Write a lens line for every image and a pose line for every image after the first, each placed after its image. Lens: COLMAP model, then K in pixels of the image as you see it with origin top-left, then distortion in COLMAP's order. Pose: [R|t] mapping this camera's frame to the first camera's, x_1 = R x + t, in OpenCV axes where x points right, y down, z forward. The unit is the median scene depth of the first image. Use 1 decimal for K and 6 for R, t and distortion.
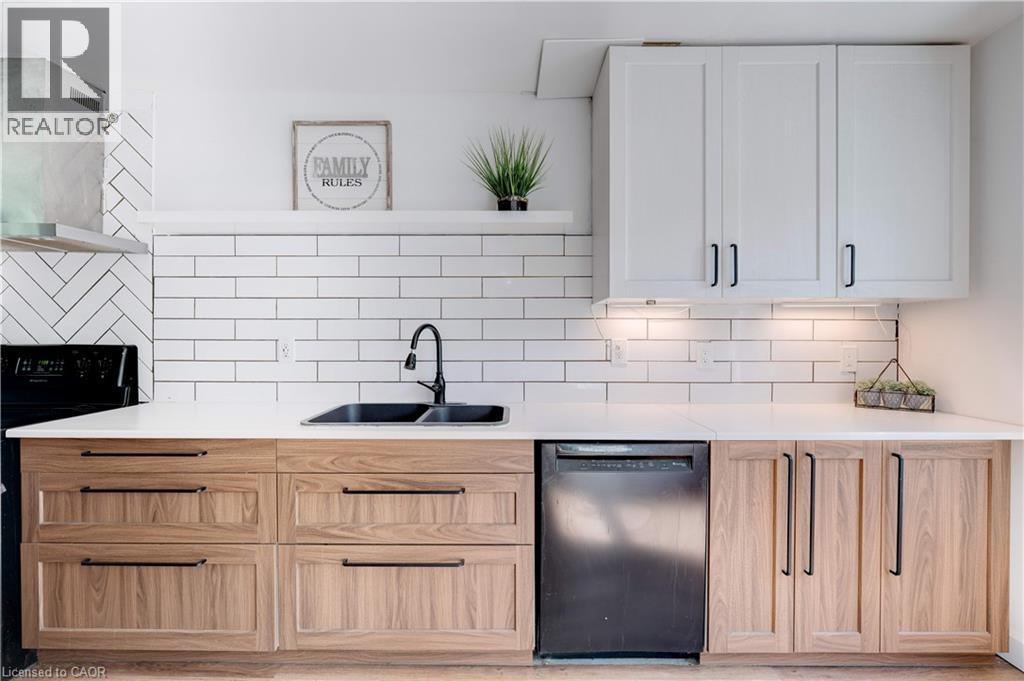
lens RADIAL K [[455.3, 0, 508.7], [0, 455.3, 338.5], [0, 0, 1]] dist [-0.004032, -0.001296]
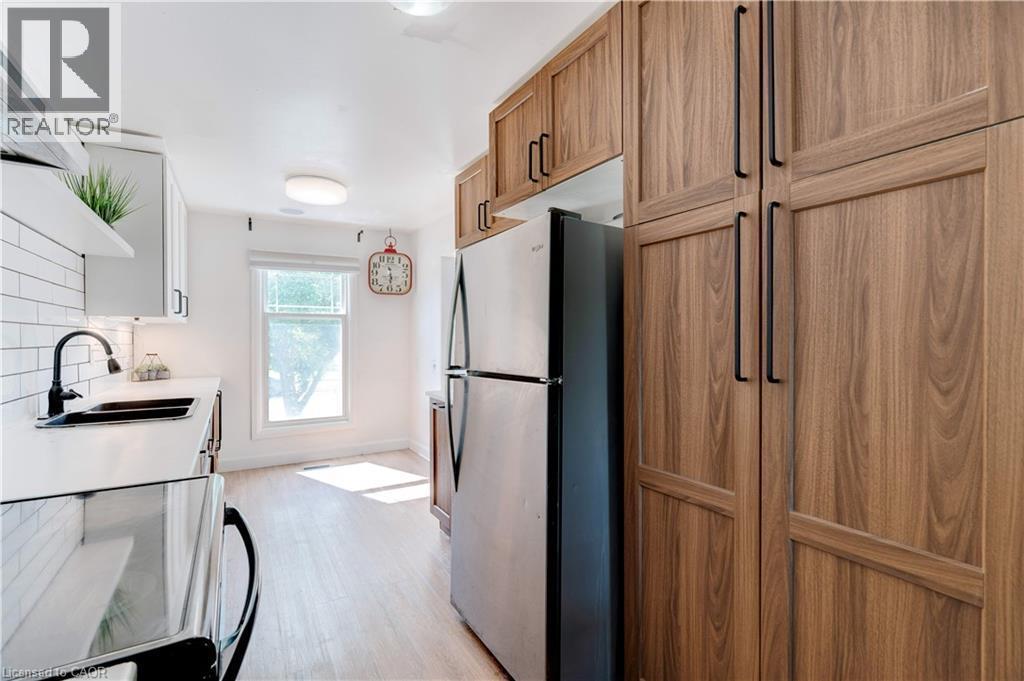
lens RADIAL K [[455.3, 0, 492.0], [0, 455.3, 340.5], [0, 0, 1]] dist [-0.004032, -0.001296]
pose [[-0.492558, -0.003976, 0.870271, -1.499174], [0.009790, 0.999901, 0.010108, -0.011708], [-0.870225, 0.013499, -0.492470, 0.710337]]
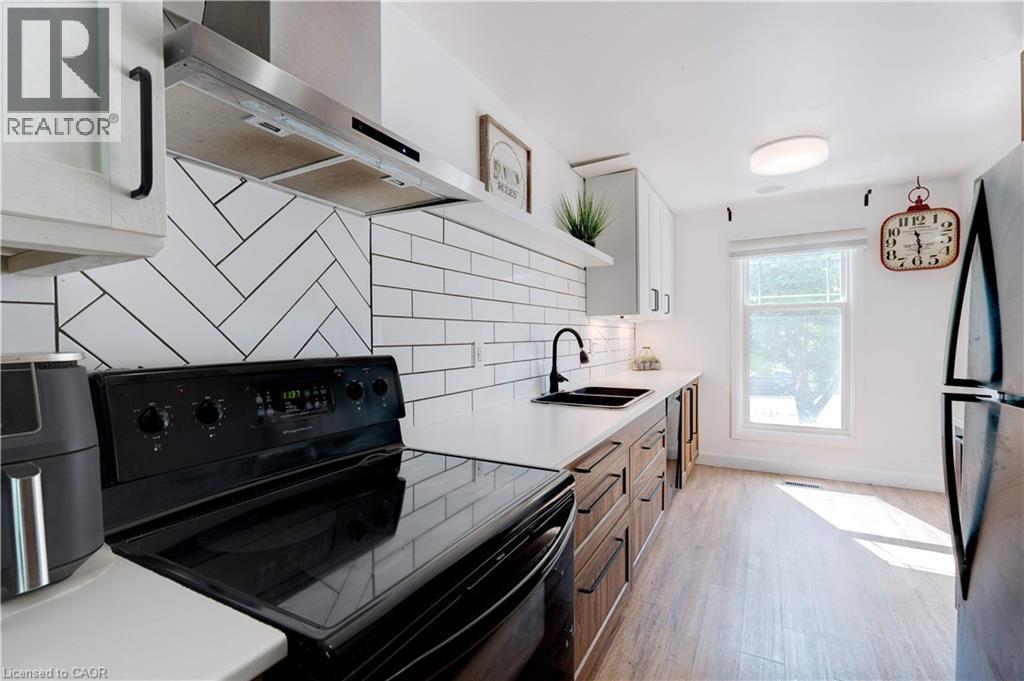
lens RADIAL K [[455.3, 0, 514.1], [0, 455.3, 339.9], [0, 0, 1]] dist [-0.004032, -0.001296]
pose [[0.476733, -0.013108, 0.878951, -1.365650], [0.016497, 0.999846, 0.005963, -0.009159], [-0.878893, 0.011657, 0.476876, 0.528777]]
